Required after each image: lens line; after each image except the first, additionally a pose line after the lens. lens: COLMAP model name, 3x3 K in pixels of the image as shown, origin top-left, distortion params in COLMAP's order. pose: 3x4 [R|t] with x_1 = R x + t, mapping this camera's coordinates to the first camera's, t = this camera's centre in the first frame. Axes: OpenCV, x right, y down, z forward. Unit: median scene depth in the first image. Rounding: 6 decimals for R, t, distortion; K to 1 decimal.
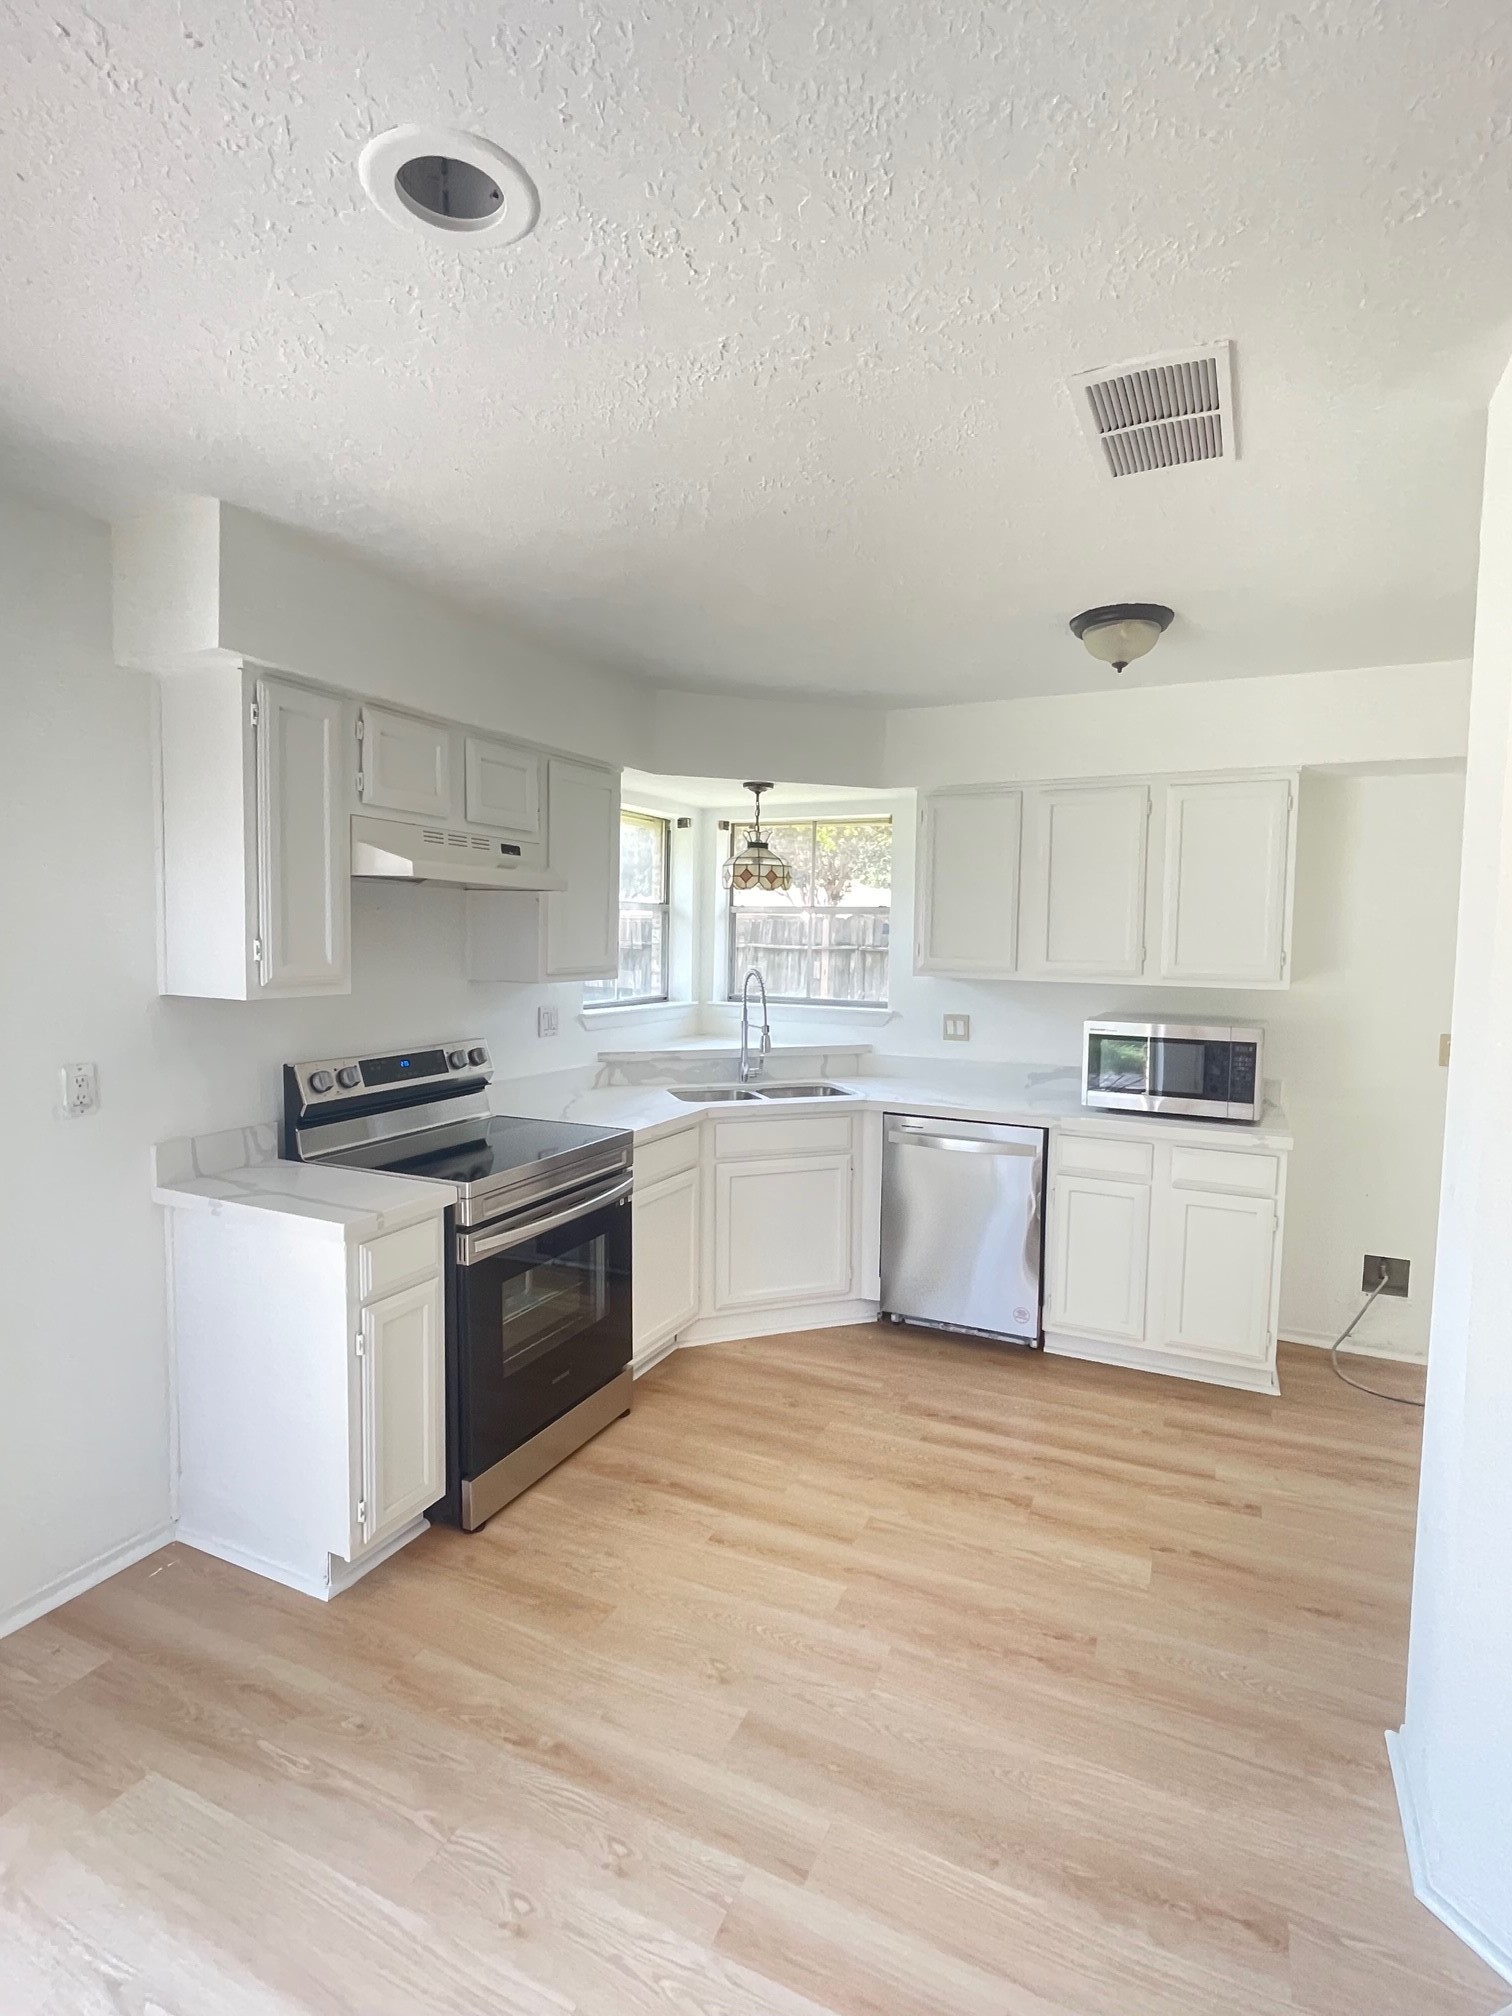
lens RADIAL K [[988.1, 0, 753.7], [0, 988.1, 1003.6], [0, 0, 1]] dist [-0.004424, -0.000075]
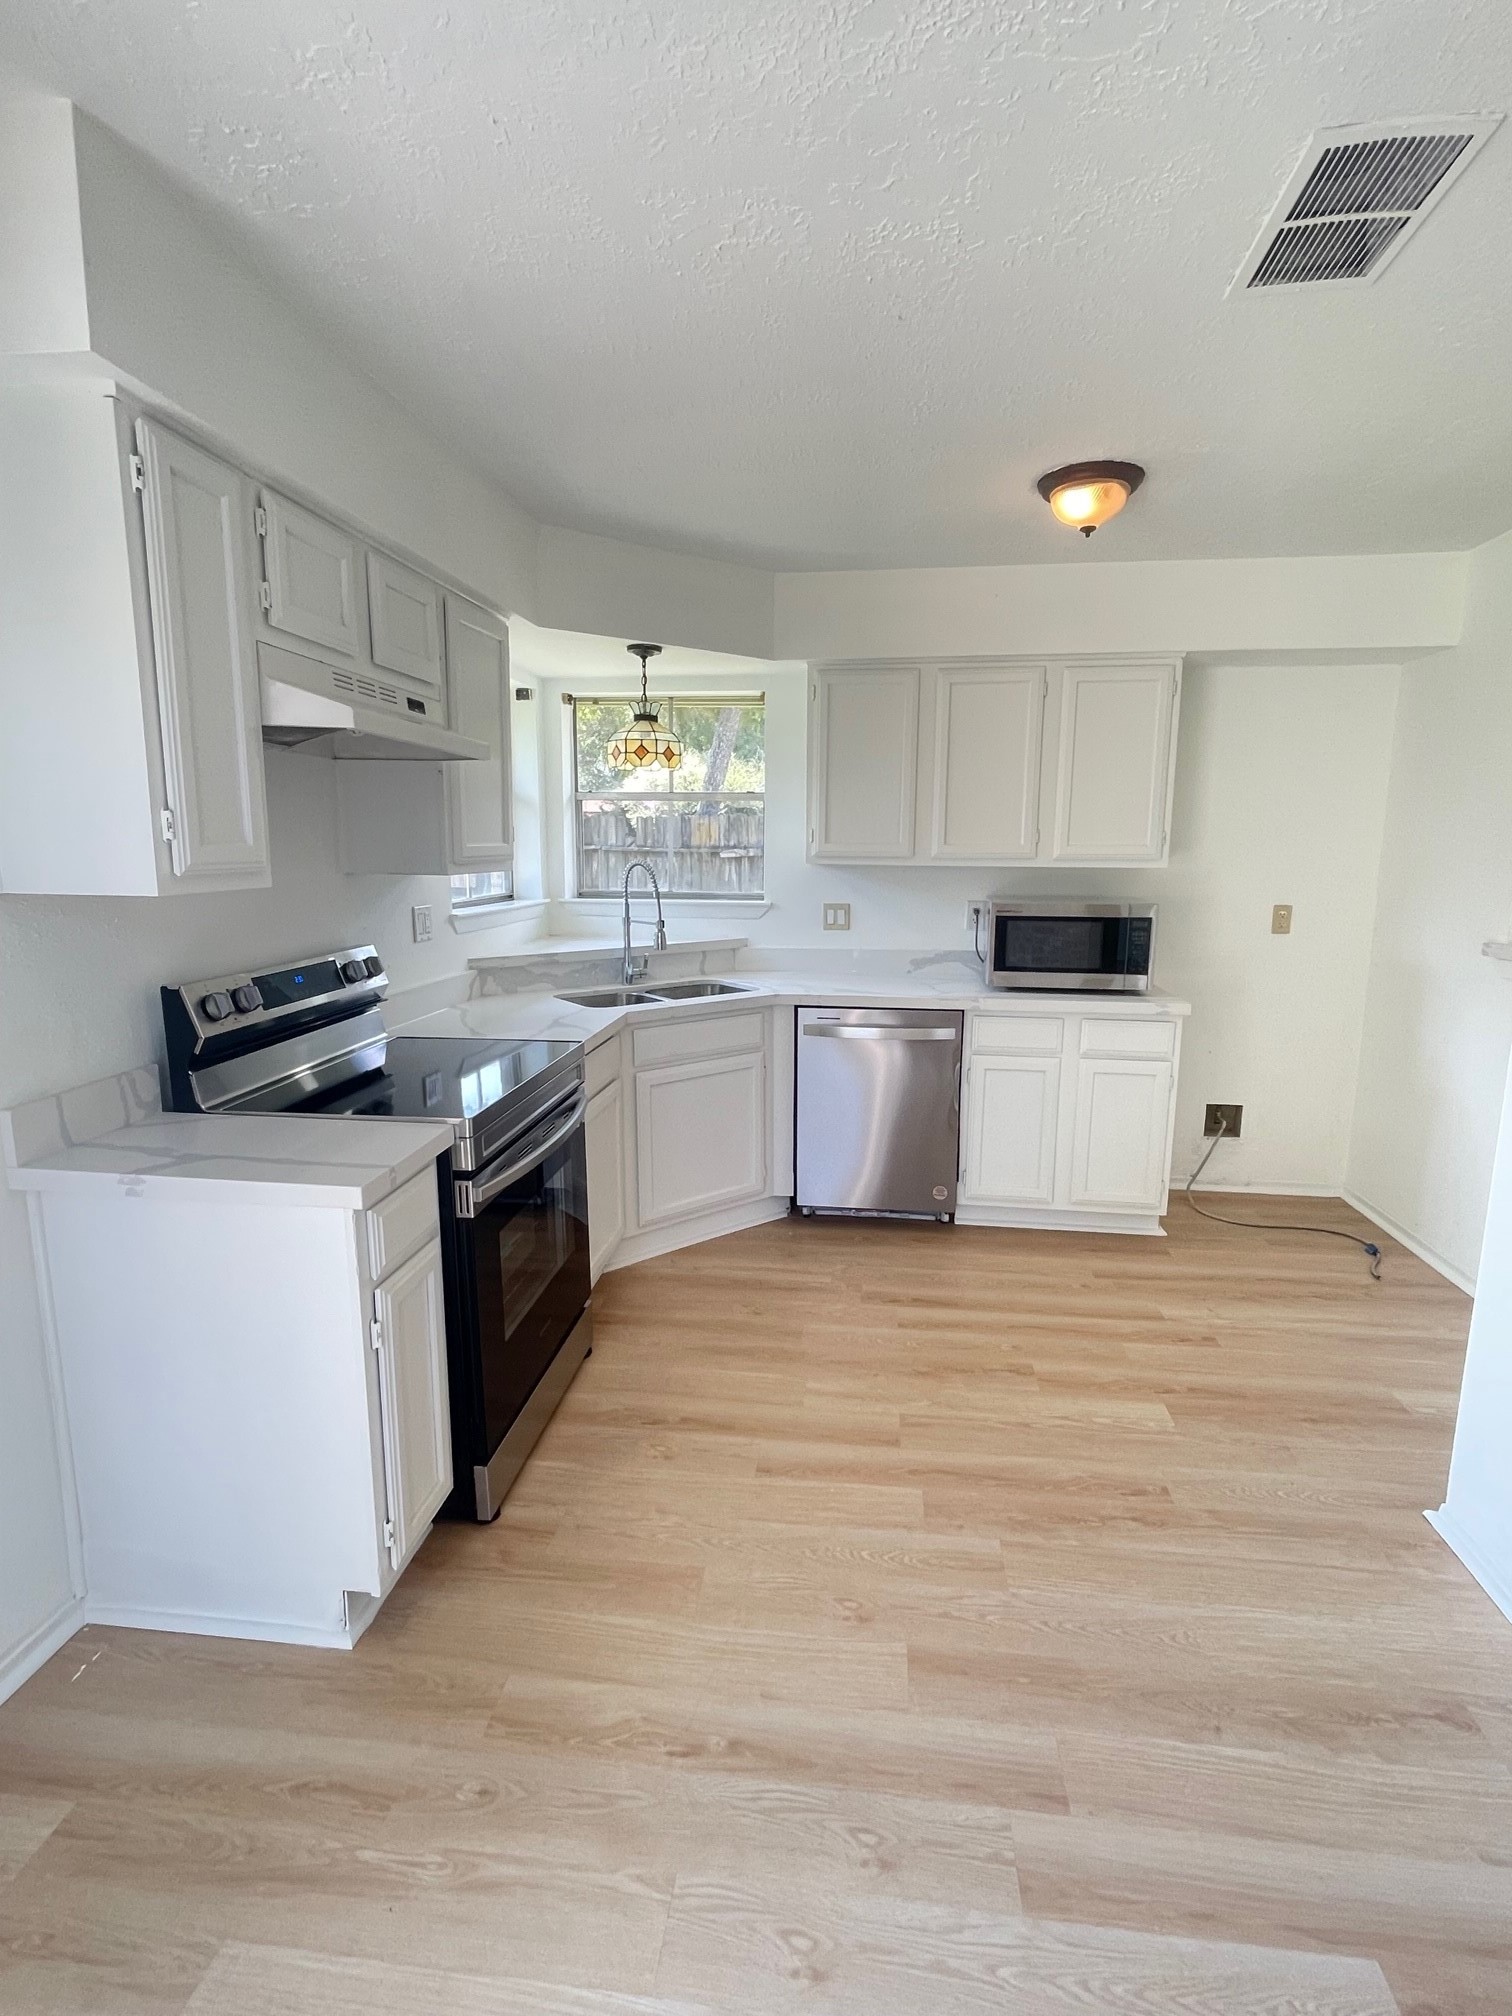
lens RADIAL K [[964.9, 0, 756.0], [0, 964.9, 1008.0], [0, 0, 1]] dist [-0.000605, -0.001142]
pose [[0.949295, -0.063278, 0.307951, -0.257318], [0.031092, 0.993629, 0.108326, 0.011891], [-0.312844, -0.093259, 0.945215, 0.161701]]
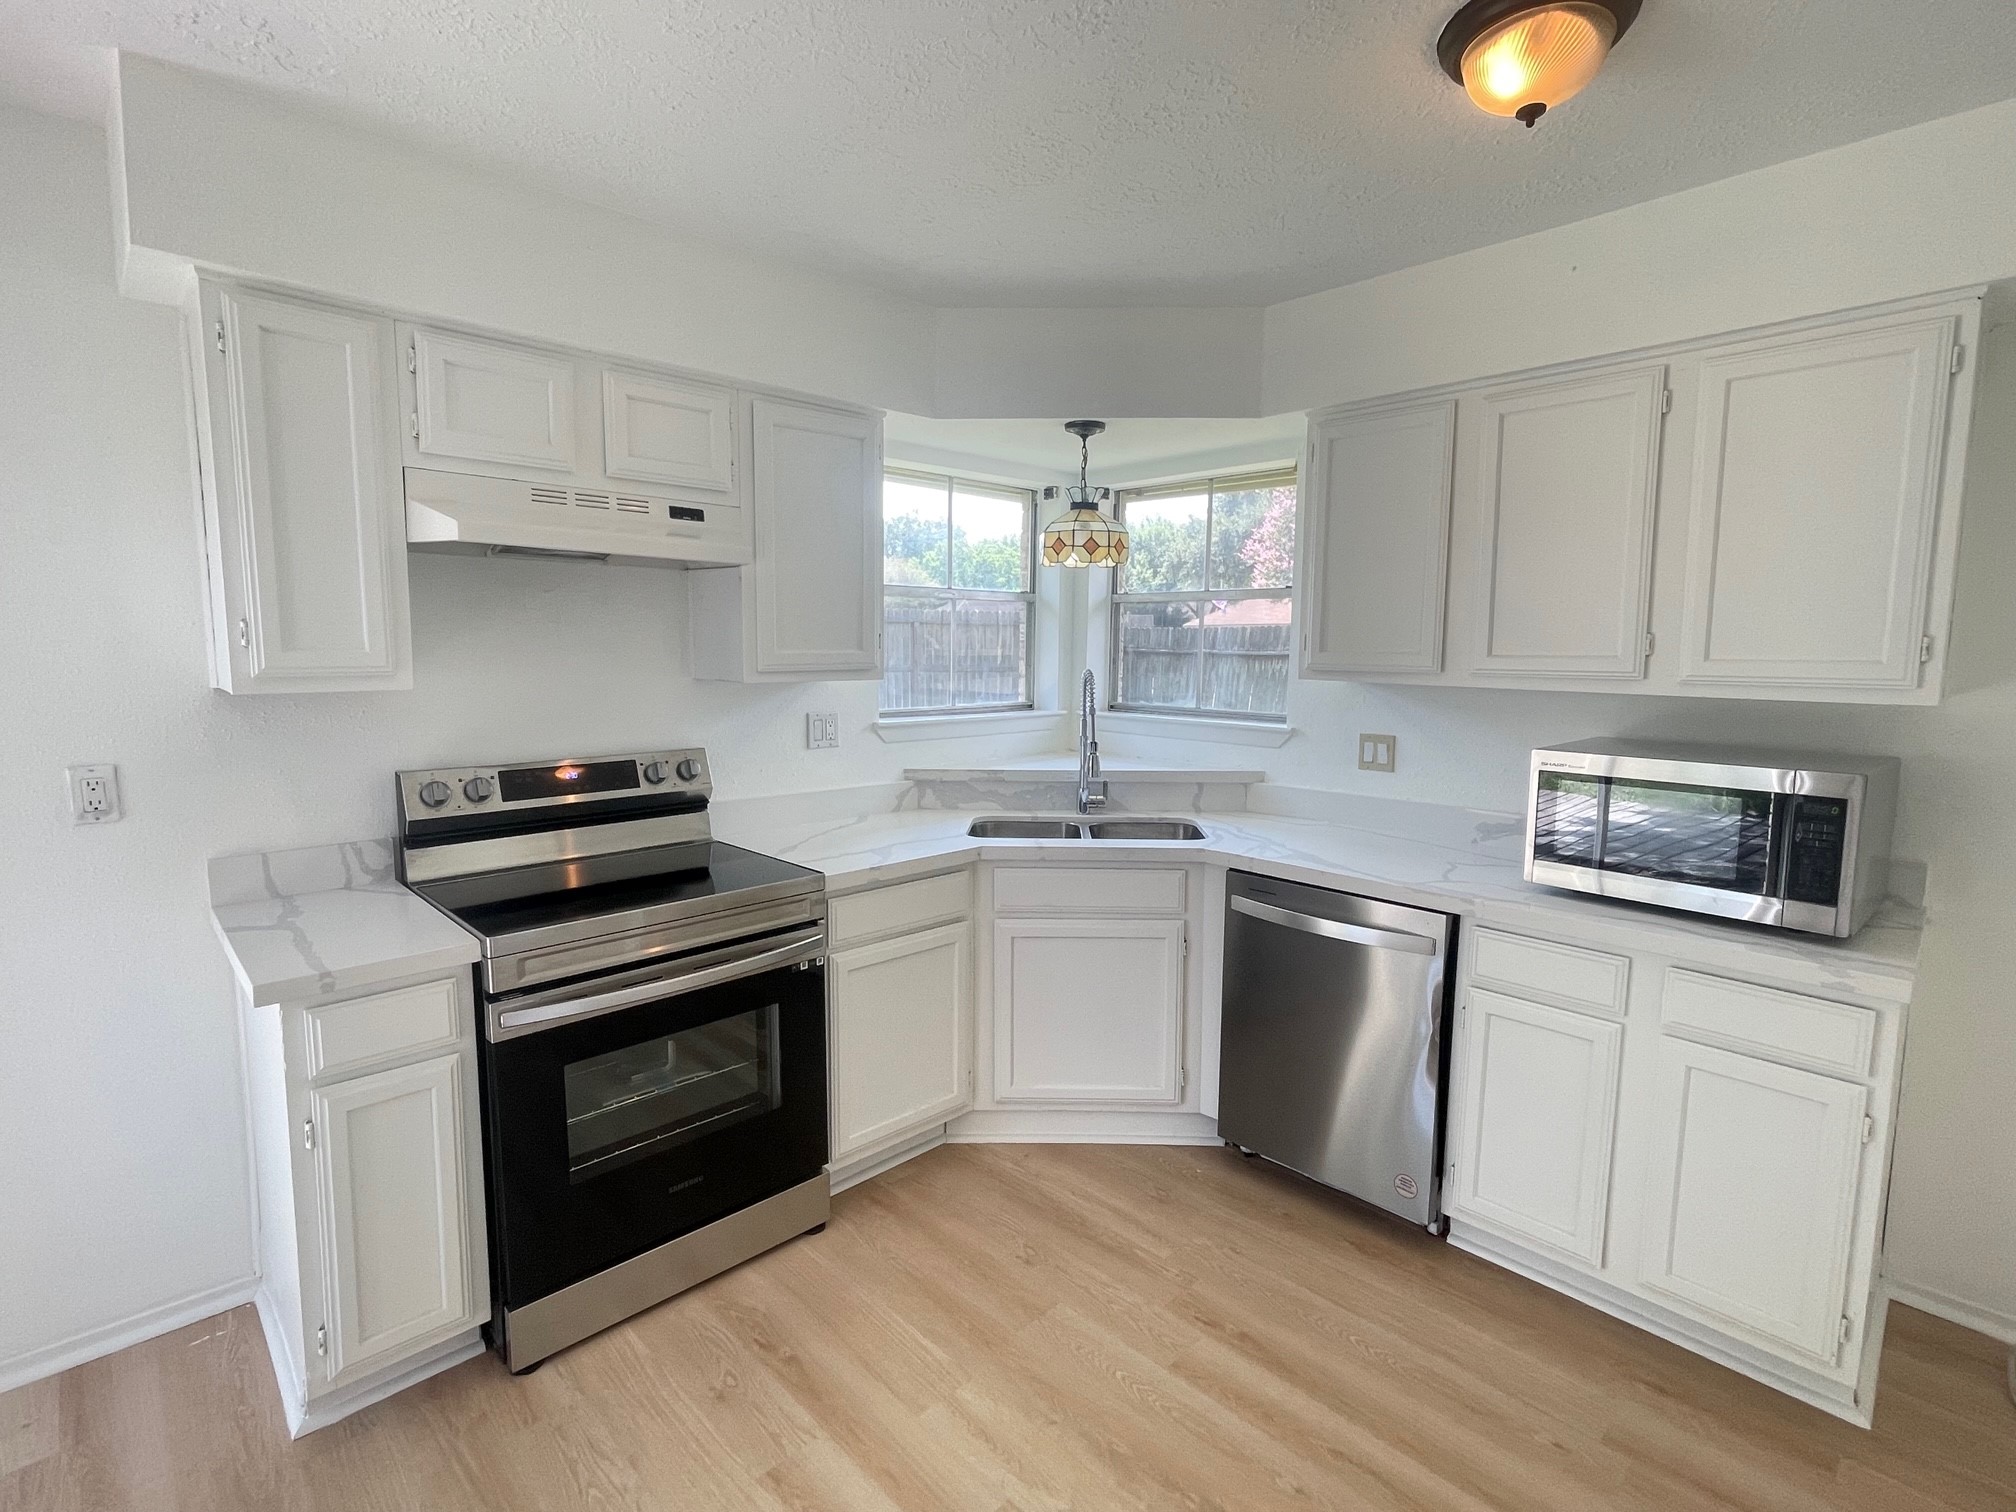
lens RADIAL K [[964.9, 0, 1001.6], [0, 964.9, 748.0], [0, 0, 1]] dist [-0.000605, -0.001142]
pose [[0.936816, 0.031106, -0.348437, 0.289385], [-0.018836, 0.999079, 0.038548, -0.001396], [0.349315, -0.029549, 0.936539, 0.374640]]
